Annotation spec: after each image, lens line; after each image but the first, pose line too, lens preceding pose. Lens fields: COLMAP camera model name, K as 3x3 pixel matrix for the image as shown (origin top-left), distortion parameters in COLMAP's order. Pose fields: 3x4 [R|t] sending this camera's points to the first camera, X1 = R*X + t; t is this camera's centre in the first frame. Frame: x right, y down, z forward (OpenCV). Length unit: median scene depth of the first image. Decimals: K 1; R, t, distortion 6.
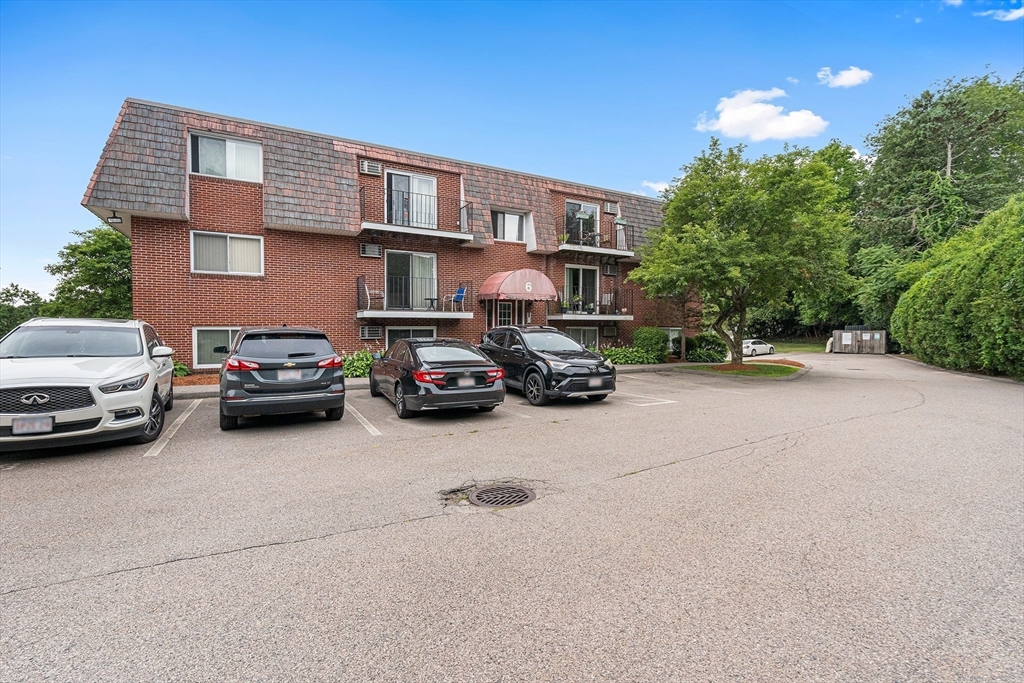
lens RADIAL K [[466.4, 0, 516.3], [0, 466.4, 340.9], [0, 0, 1]] dist [-0.013390, 0.004935]
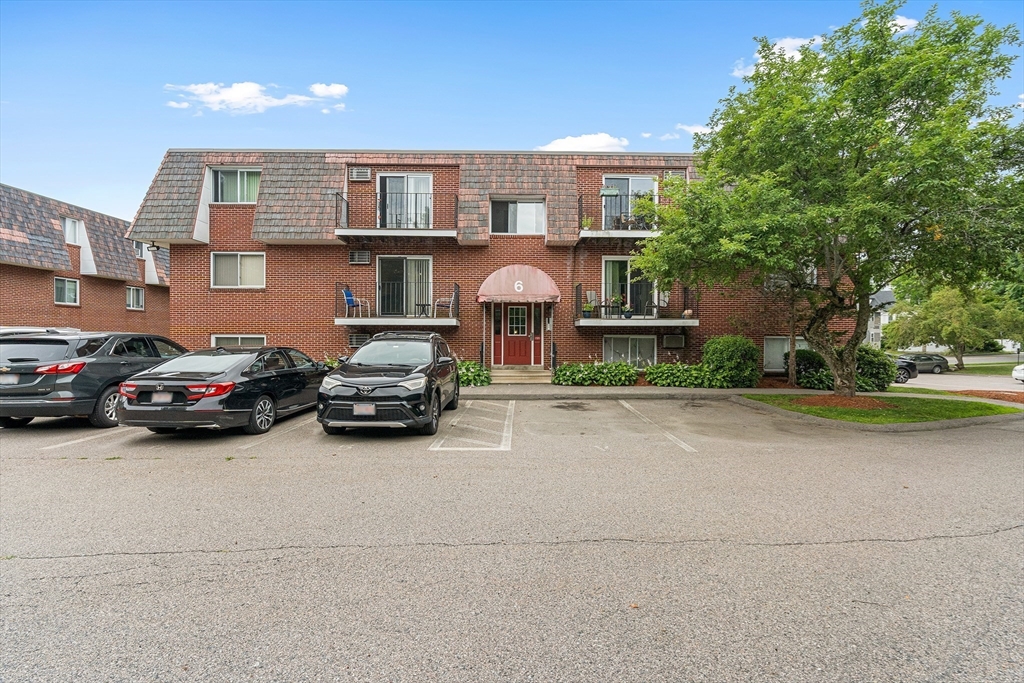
lens RADIAL K [[466.4, 0, 513.6], [0, 466.4, 339.3], [0, 0, 1]] dist [-0.013390, 0.004935]
pose [[0.875574, 0.003542, -0.483072, 0.432813], [-0.015539, 0.999662, -0.020834, -0.004991], [0.482835, 0.025748, 0.875333, 0.287290]]
